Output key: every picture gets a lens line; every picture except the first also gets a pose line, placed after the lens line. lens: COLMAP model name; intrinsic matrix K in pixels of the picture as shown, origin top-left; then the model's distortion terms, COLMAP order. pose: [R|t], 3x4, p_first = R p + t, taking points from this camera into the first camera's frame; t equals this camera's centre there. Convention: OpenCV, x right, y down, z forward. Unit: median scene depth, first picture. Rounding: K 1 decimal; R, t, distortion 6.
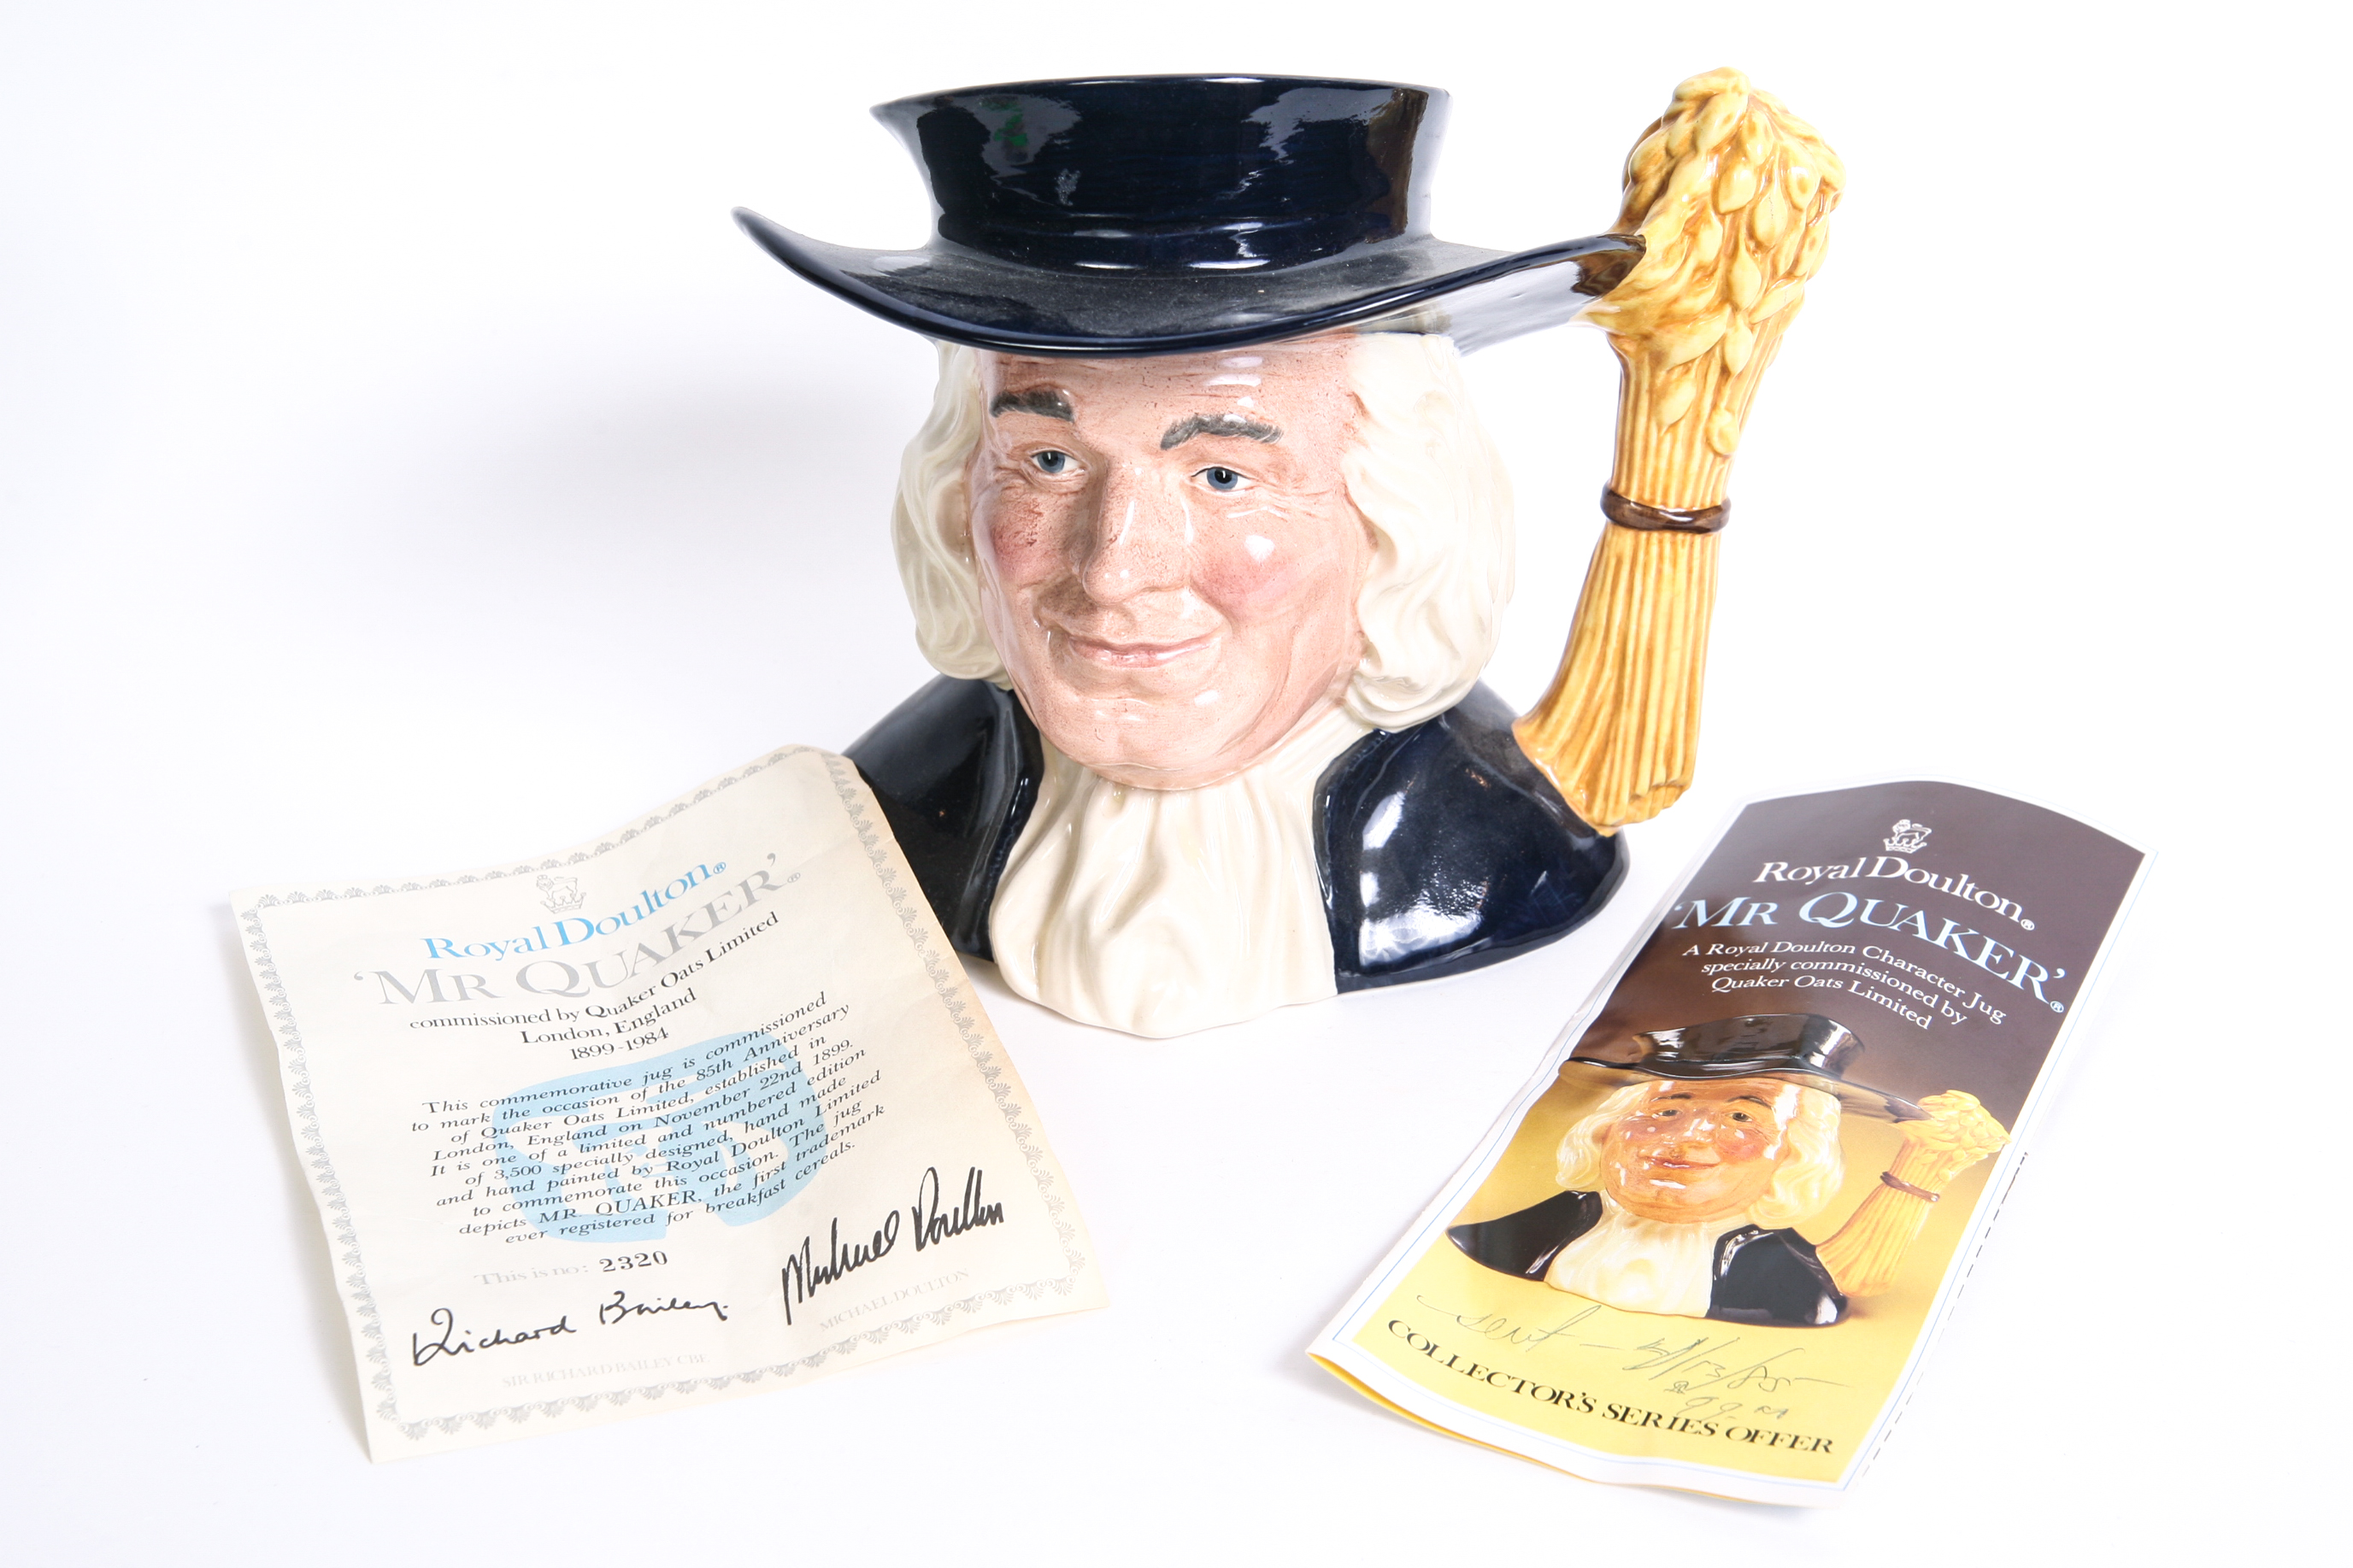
lens RADIAL K [[3794.9, 0, 1176.5], [0, 3794.9, 784.0], [0, 0, 1]] dist [0.000012, 0.001161]
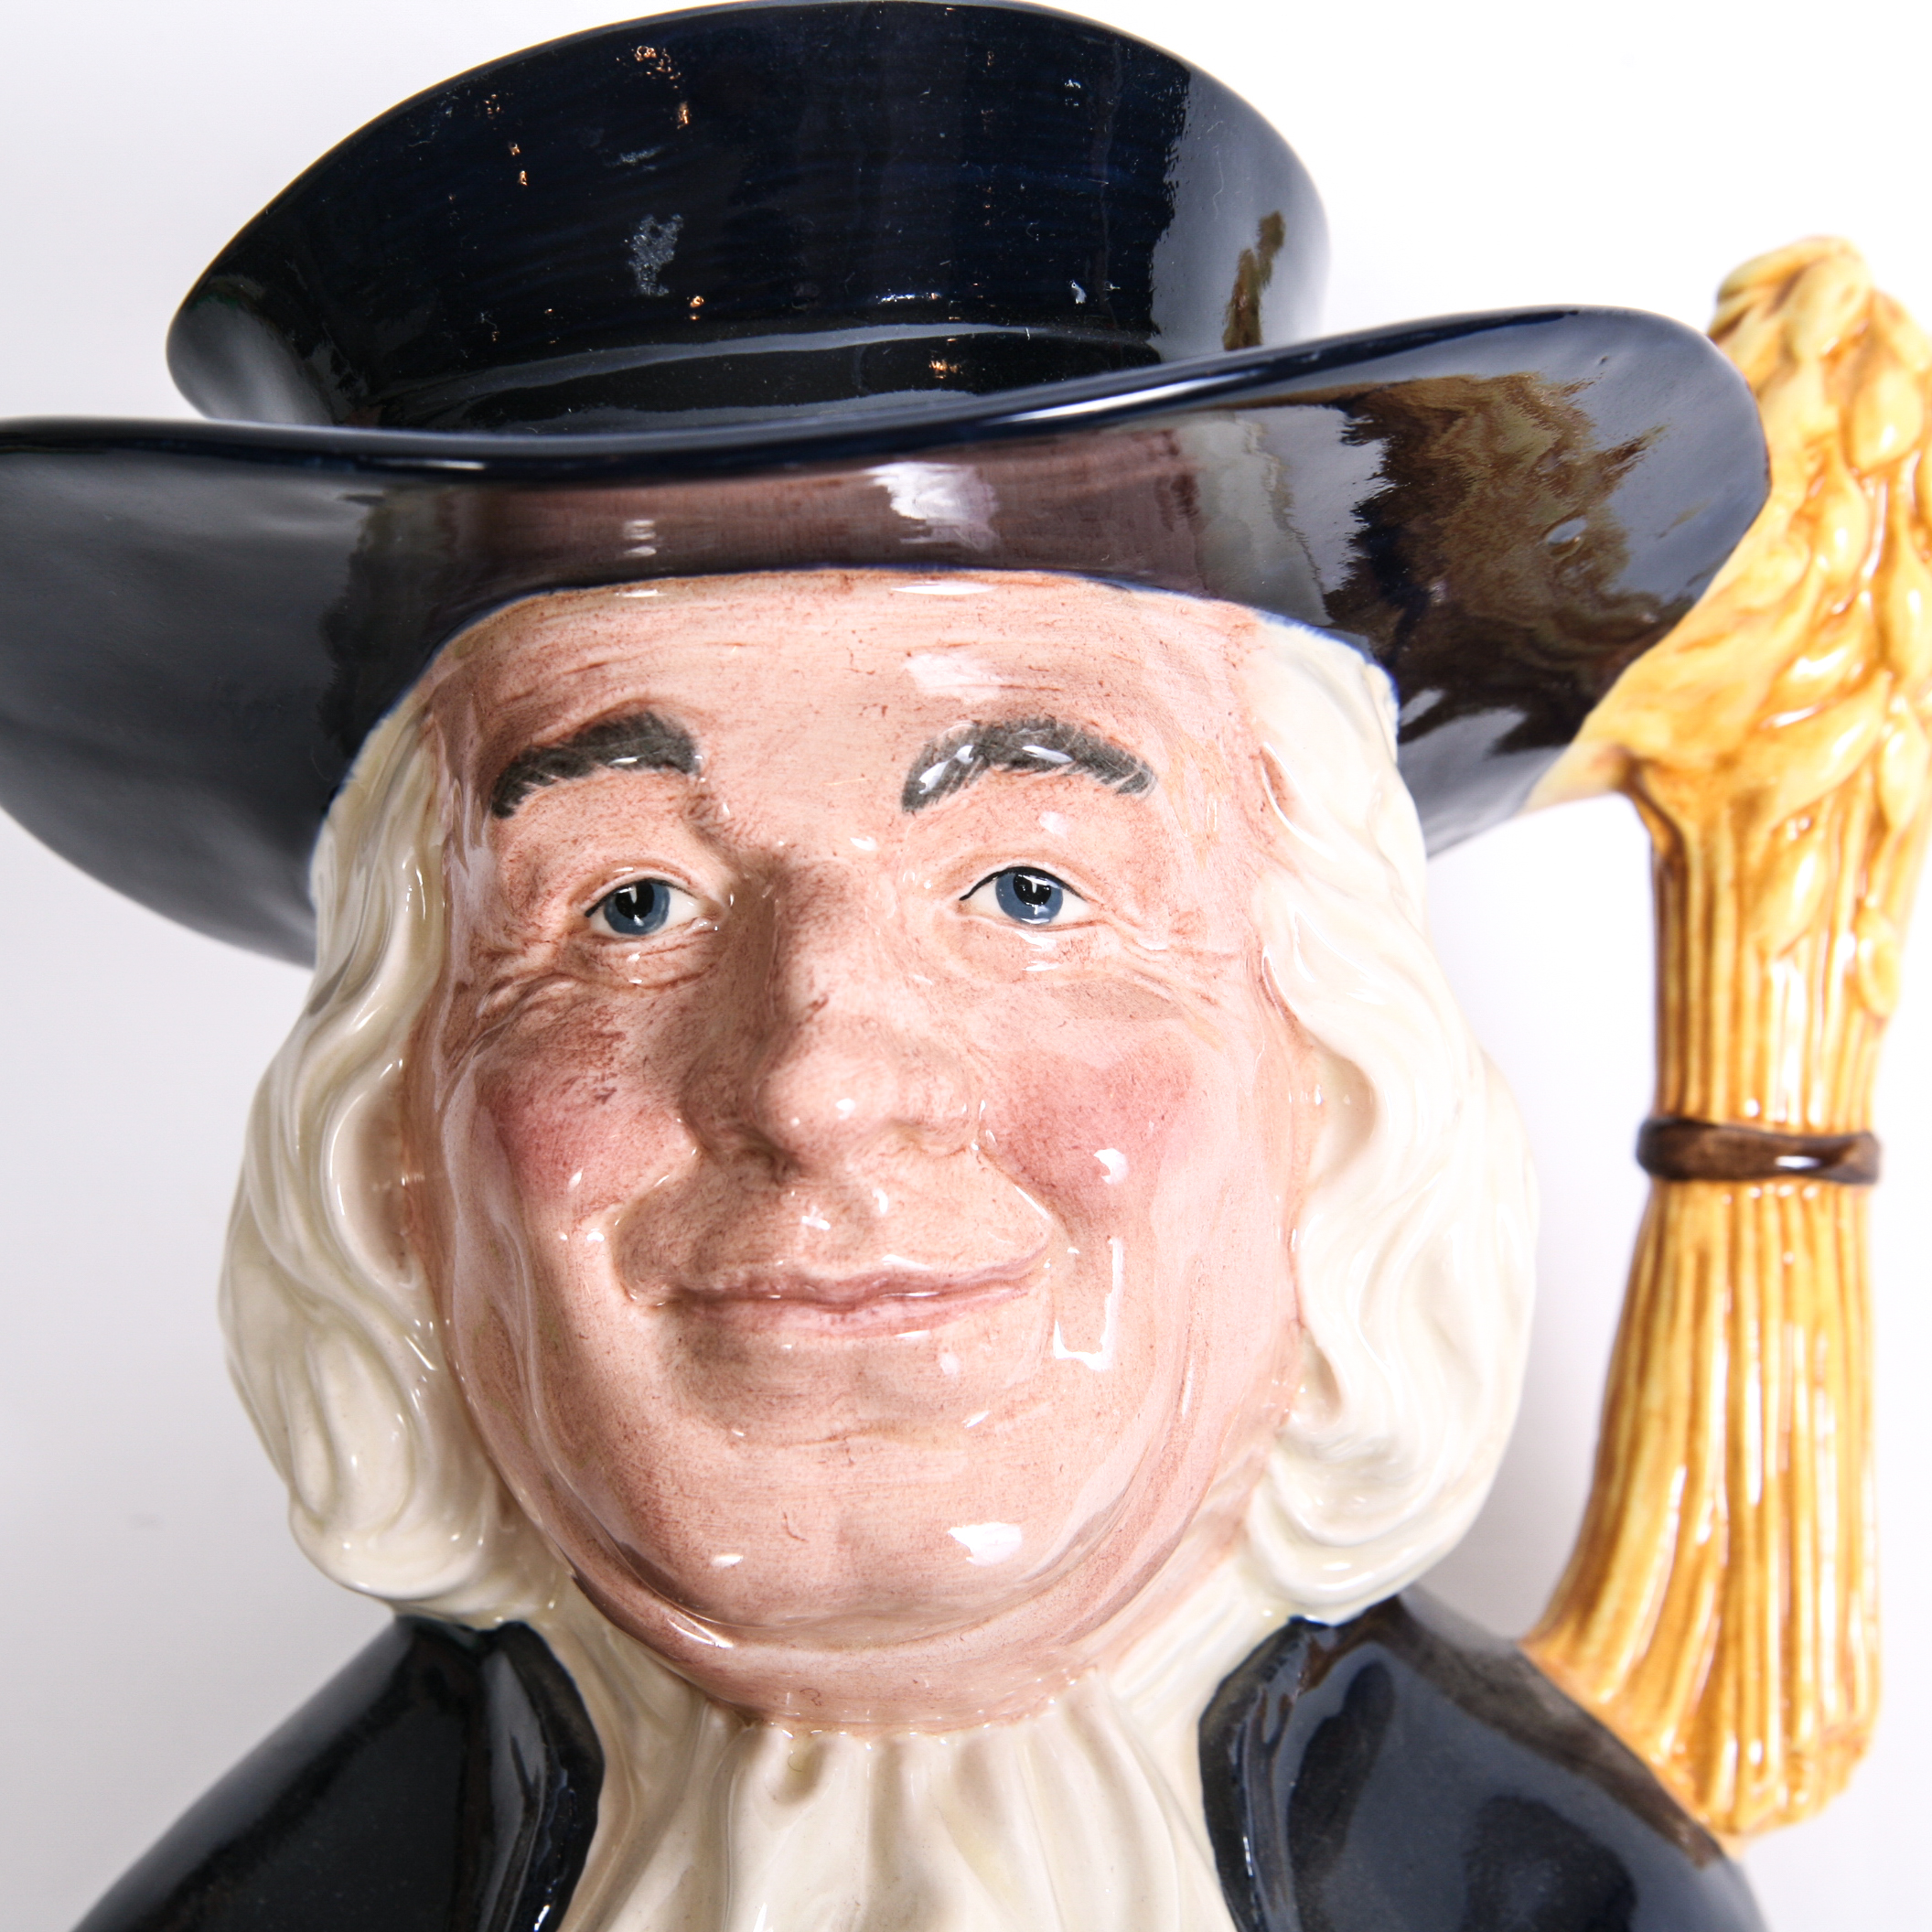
lens RADIAL K [[4107.6, 0, 966.0], [0, 4107.6, 966.0], [0, 0, 1]] dist [-0.034326, 0.519271]
pose [[0.978242, -0.052859, 0.200620, -0.088280], [0.129788, 0.910331, -0.393005, 0.110806], [-0.161857, 0.410492, 0.897384, 0.537958]]
